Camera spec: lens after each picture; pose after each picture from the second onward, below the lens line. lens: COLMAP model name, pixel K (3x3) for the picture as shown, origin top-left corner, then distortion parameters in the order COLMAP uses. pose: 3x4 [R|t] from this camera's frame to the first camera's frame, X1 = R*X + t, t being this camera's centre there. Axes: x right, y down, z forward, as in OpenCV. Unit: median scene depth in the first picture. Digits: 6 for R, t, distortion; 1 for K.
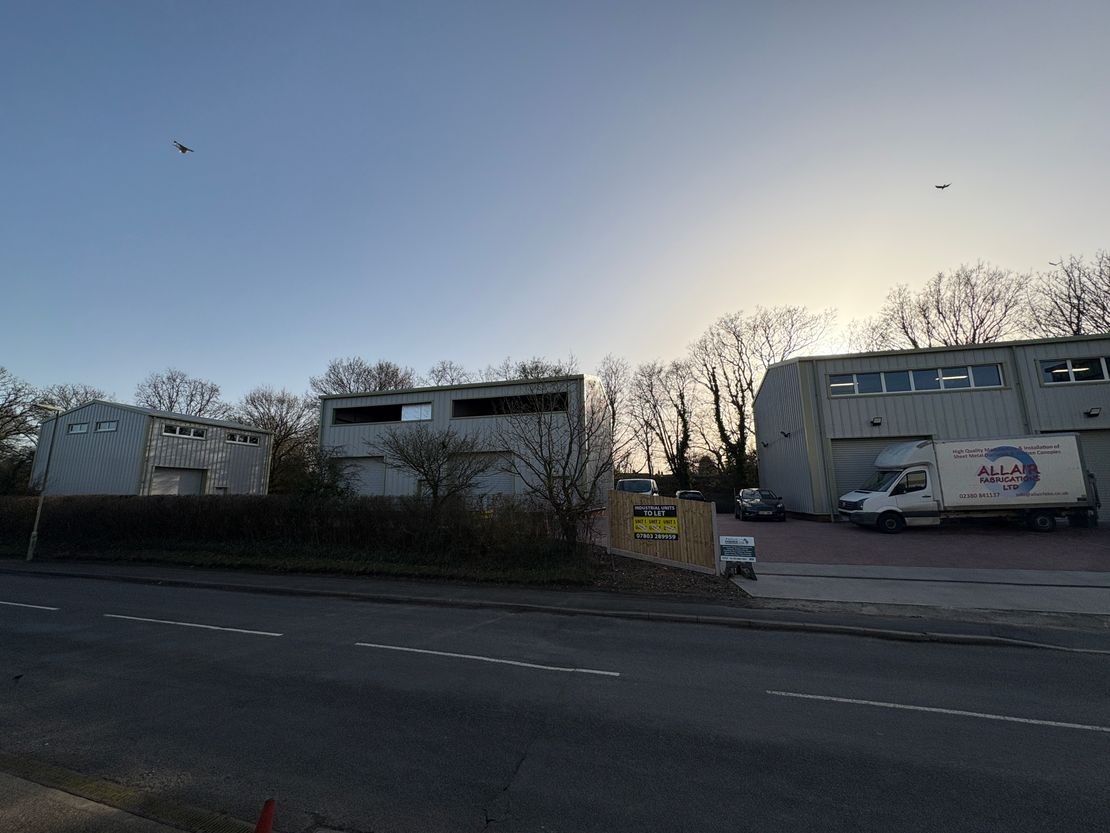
lens RADIAL K [[439.4, 0, 553.7], [0, 439.4, 415.6], [0, 0, 1]] dist [-0.002369, 0.000434]
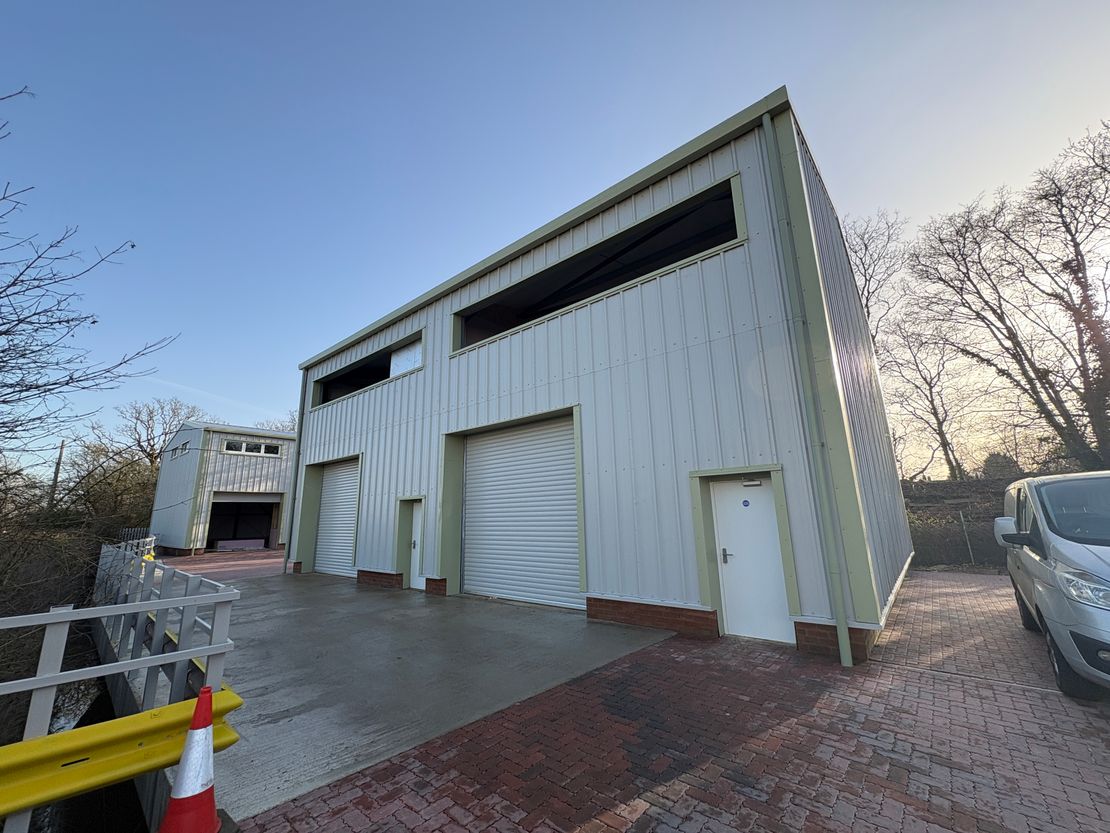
lens RADIAL K [[439.4, 0, 553.2], [0, 439.4, 416.8], [0, 0, 1]] dist [-0.002369, 0.000434]
pose [[0.903352, -0.105057, -0.415835, 0.021017], [0.091407, 0.994420, -0.052660, 0.071961], [0.419047, 0.009560, 0.907914, 0.478353]]
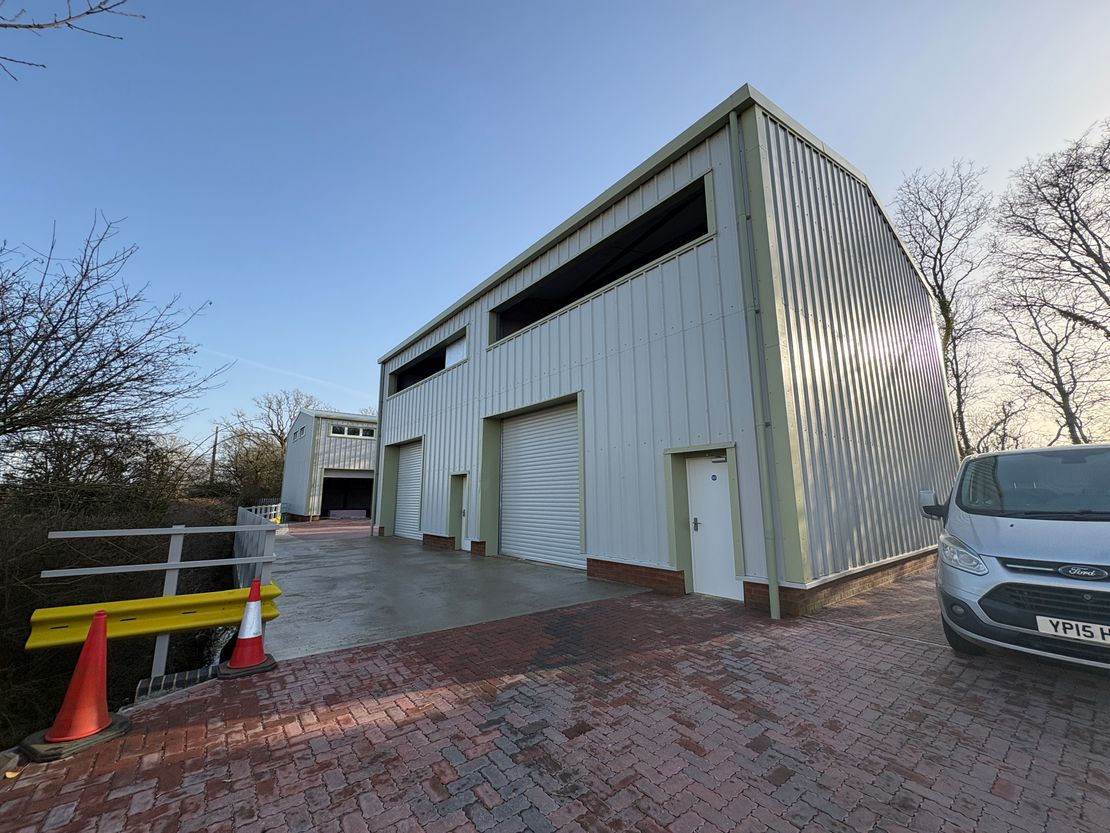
lens RADIAL K [[439.4, 0, 554.3], [0, 439.4, 416.8], [0, 0, 1]] dist [-0.002369, 0.000434]
pose [[0.805202, -0.100602, -0.584404, 0.075995], [0.103722, 0.994205, -0.028238, 0.075806], [0.583859, -0.037878, 0.810971, 0.472682]]
